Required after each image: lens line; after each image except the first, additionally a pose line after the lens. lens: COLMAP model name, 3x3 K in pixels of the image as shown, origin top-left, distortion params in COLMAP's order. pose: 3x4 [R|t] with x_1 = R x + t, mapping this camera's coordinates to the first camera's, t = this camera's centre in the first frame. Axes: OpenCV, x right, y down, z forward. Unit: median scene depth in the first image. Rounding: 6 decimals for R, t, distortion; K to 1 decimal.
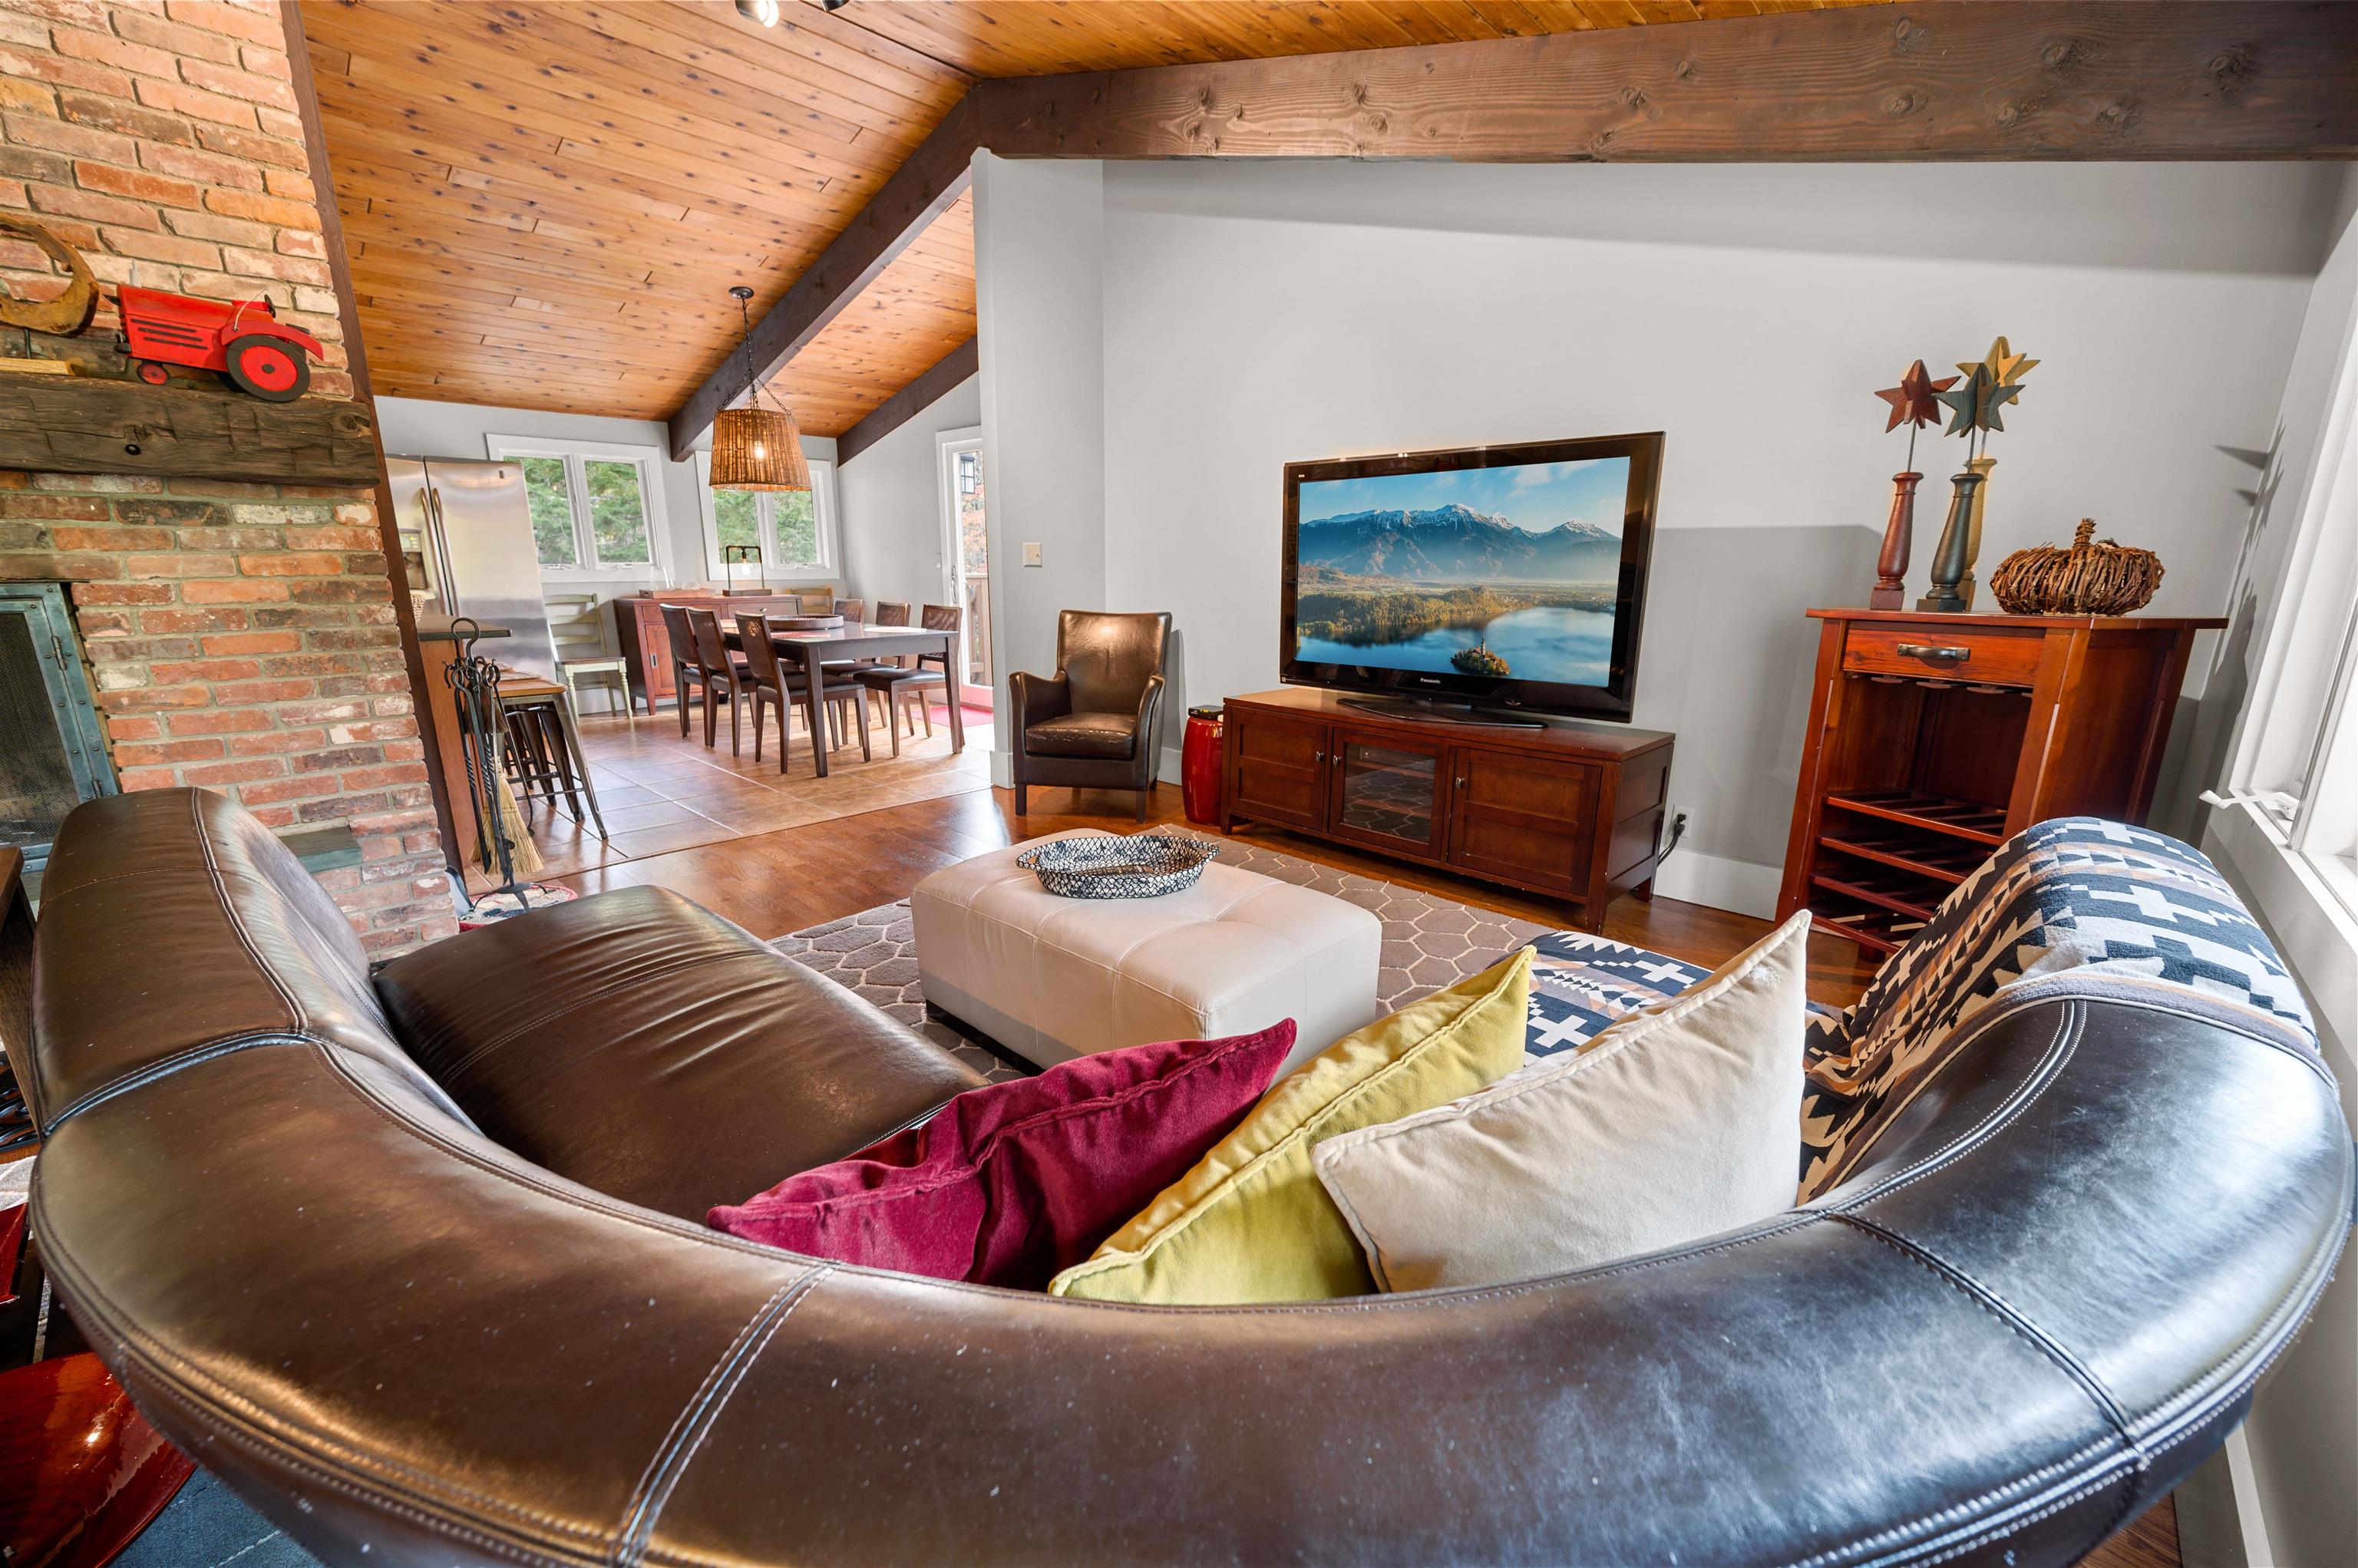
lens RADIAL K [[932.7, 0, 1171.6], [0, 932.7, 788.8], [0, 0, 1]] dist [-0.001015, -0.000092]
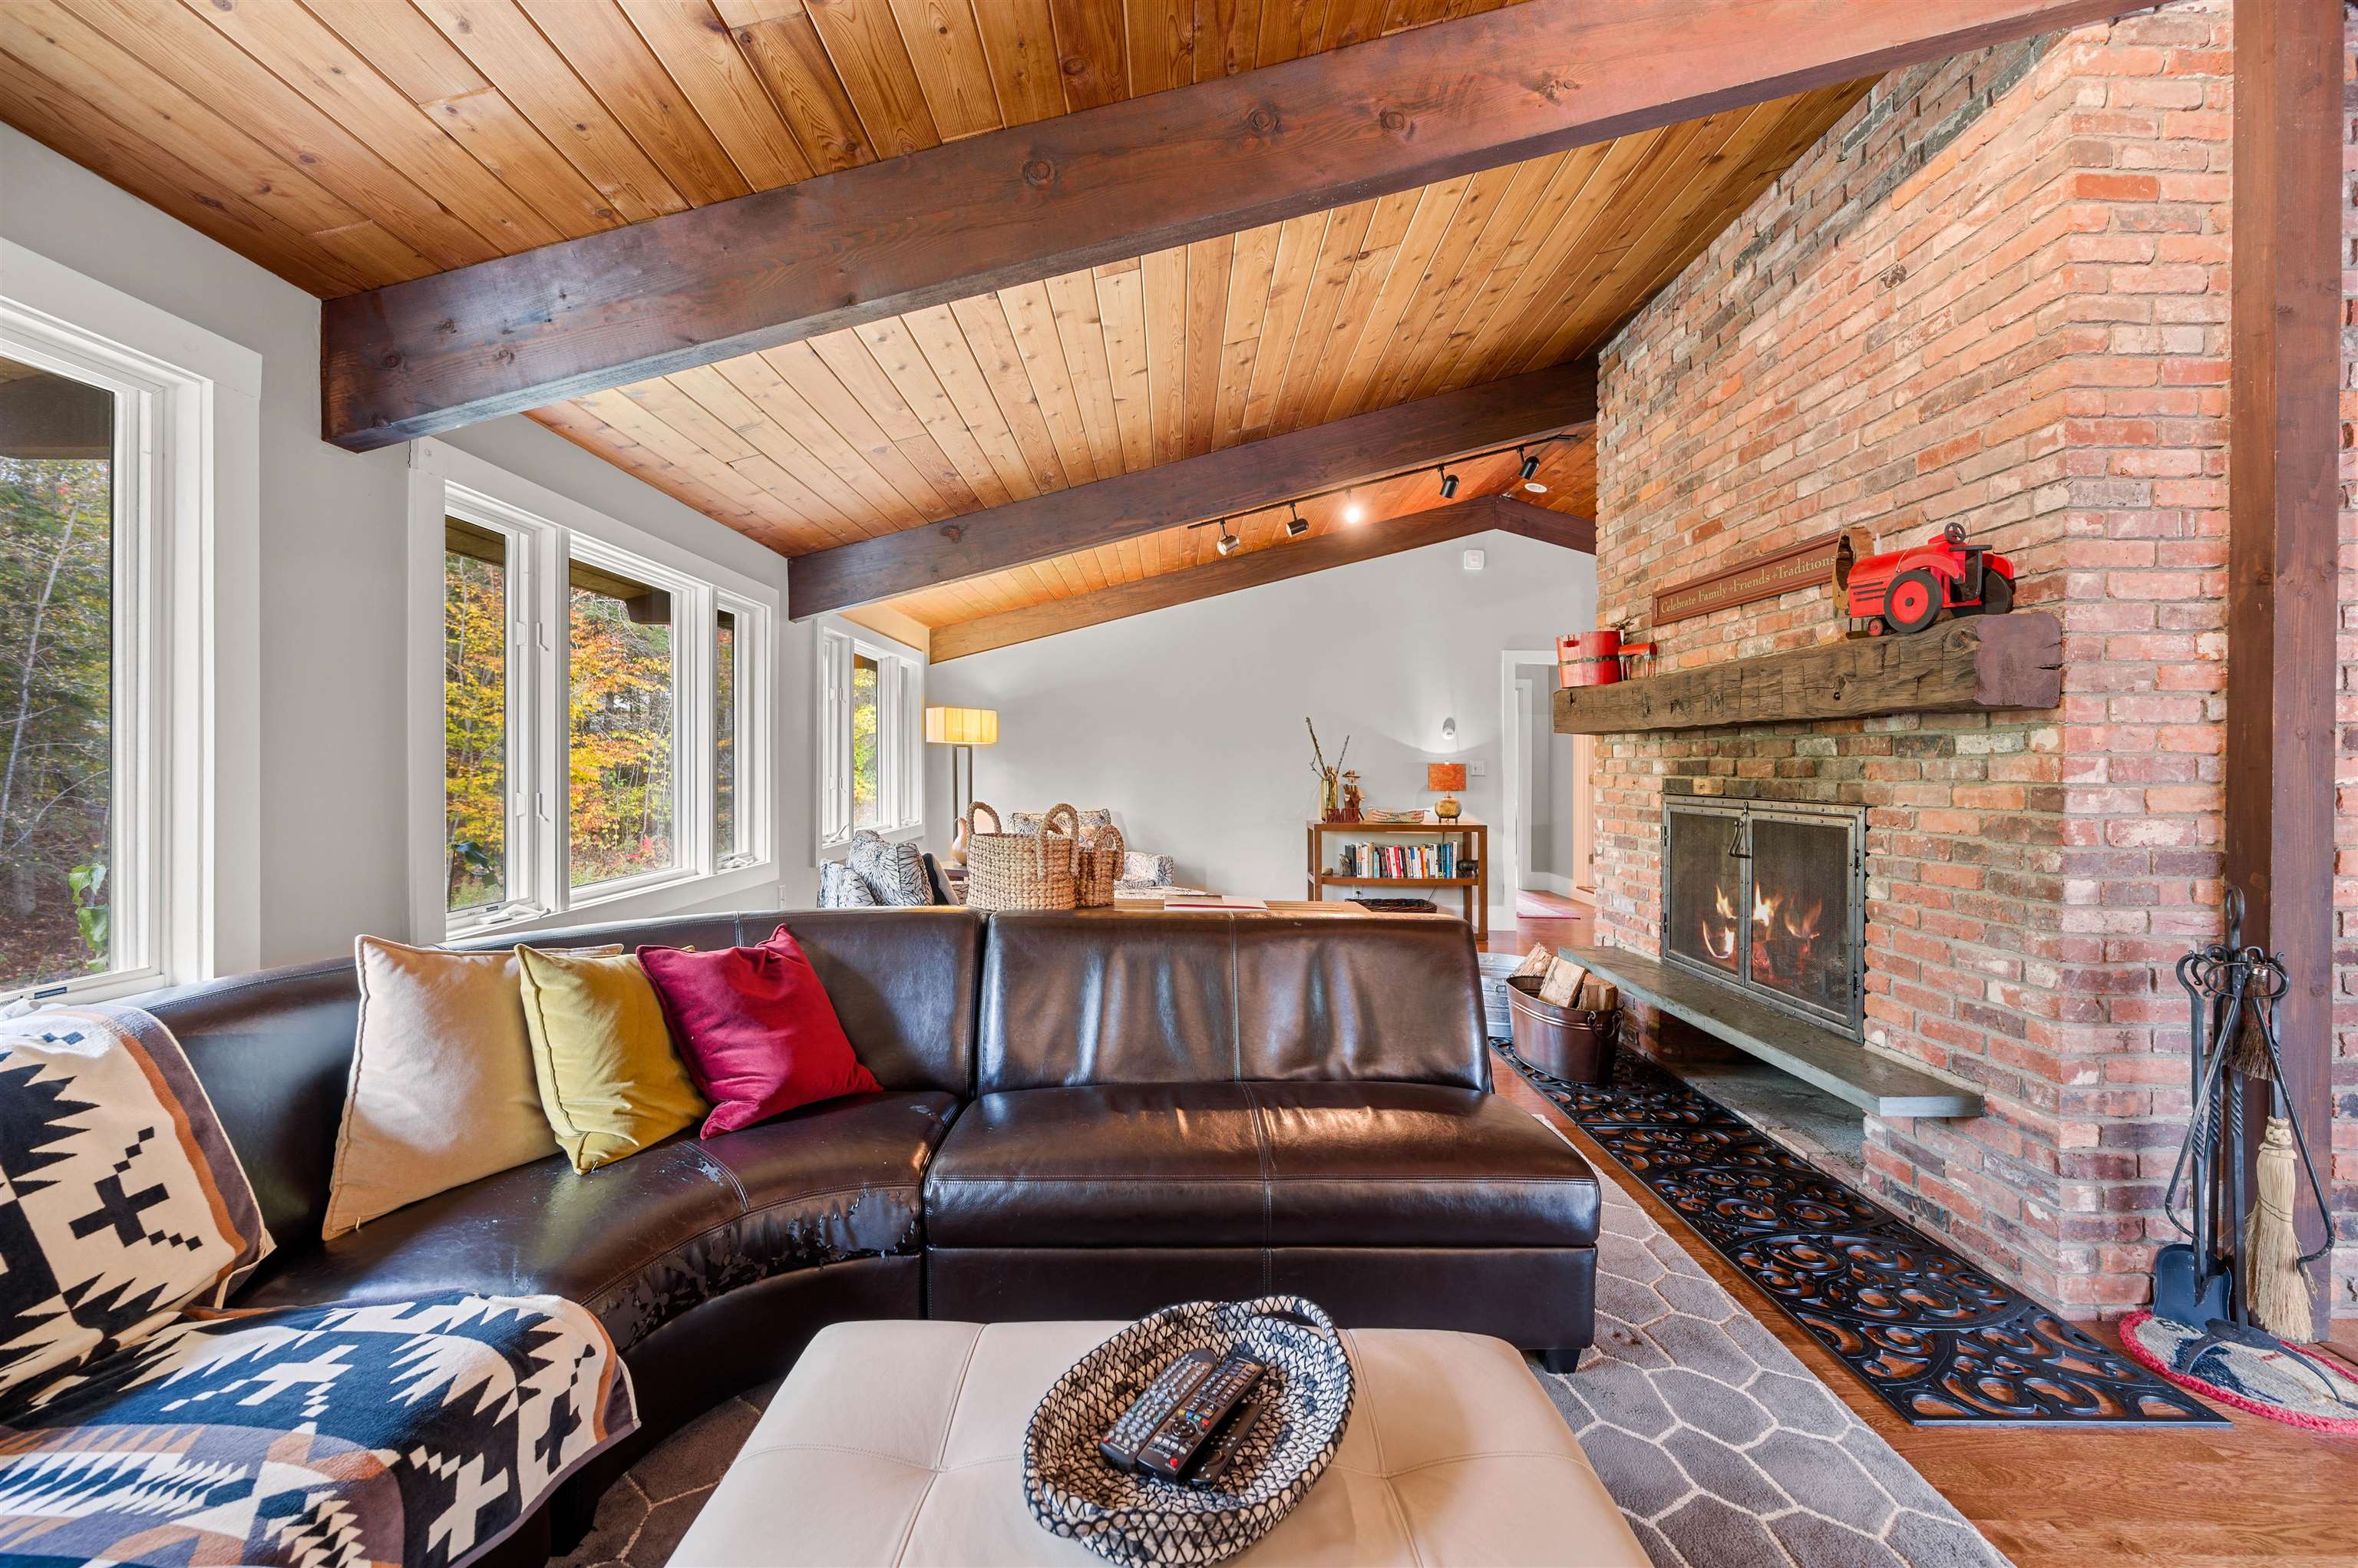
lens RADIAL K [[932.7, 0, 1188.3], [0, 932.7, 780.1], [0, 0, 1]] dist [-0.001015, -0.000092]
pose [[-0.718668, -0.003205, -0.695346, 0.142308], [-0.182986, 0.965615, 0.184673, -0.167835], [0.670845, 0.259957, -0.694543, 0.658065]]
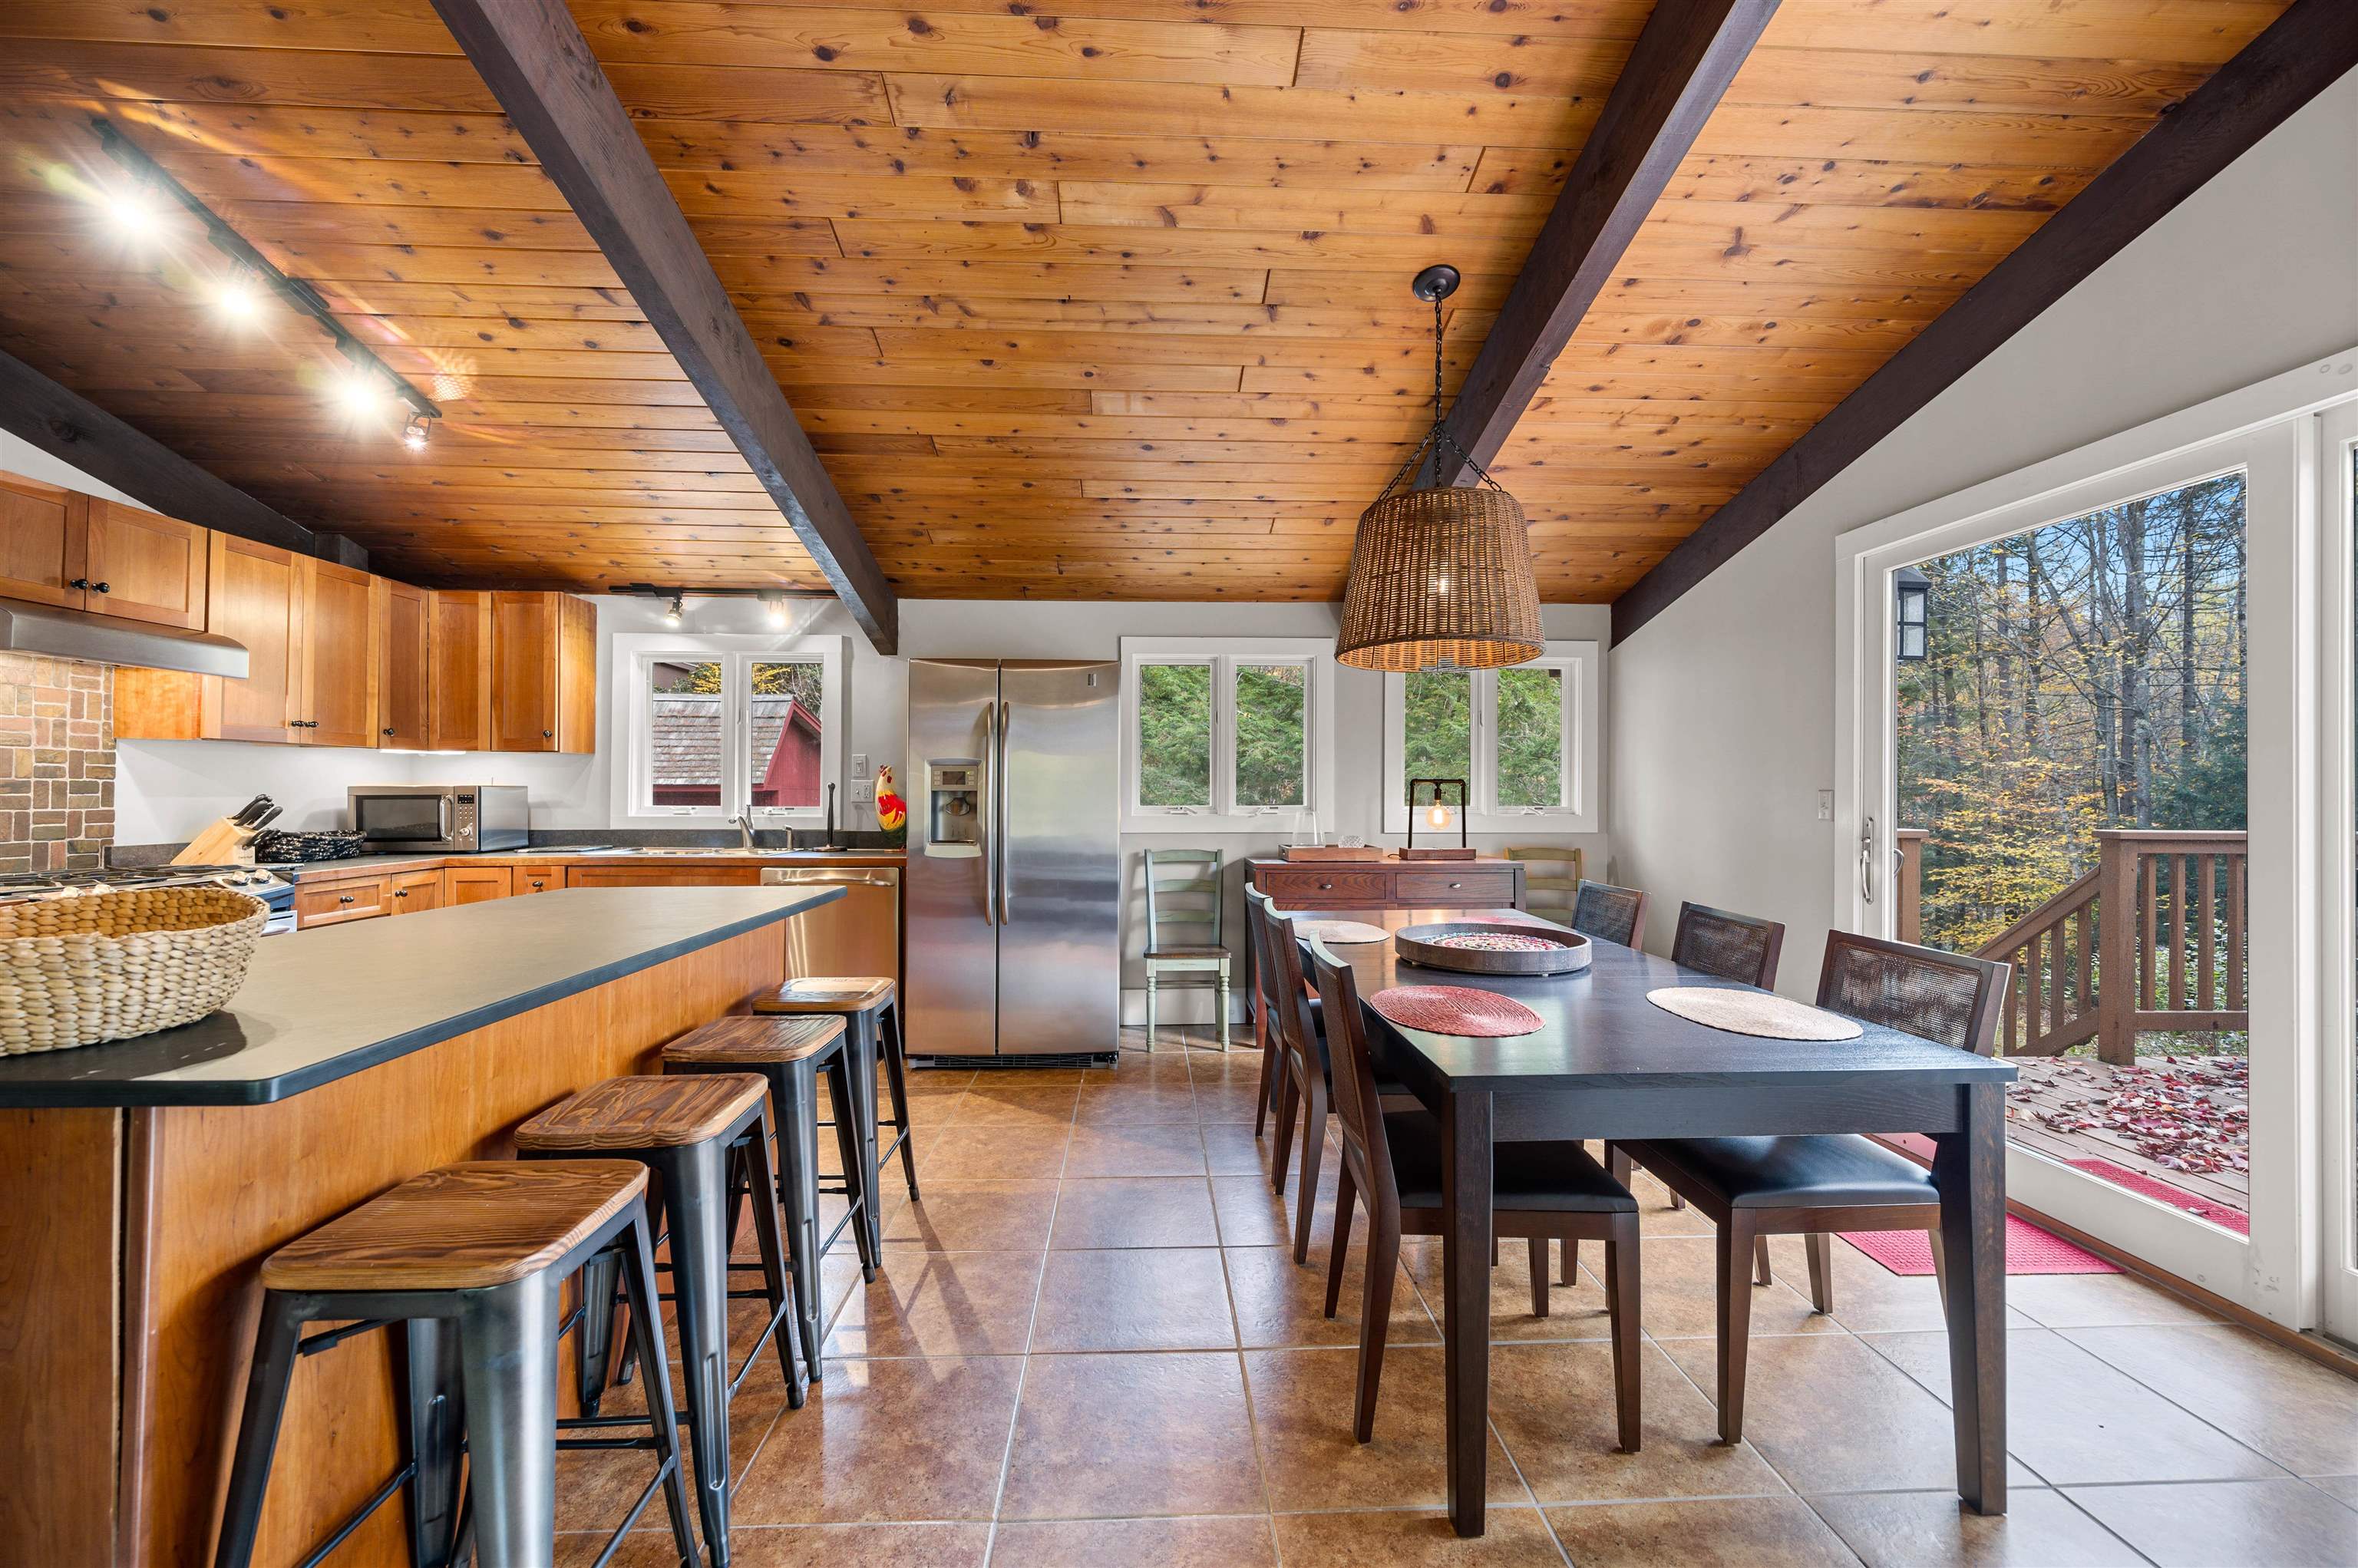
lens RADIAL K [[932.7, 0, 1174.3], [0, 932.7, 786.0], [0, 0, 1]] dist [-0.001015, -0.000092]
pose [[0.720726, -0.005755, -0.693196, -0.287102], [-0.166062, 0.969417, -0.180705, -0.209325], [0.673036, 0.245352, 0.697729, 0.822081]]
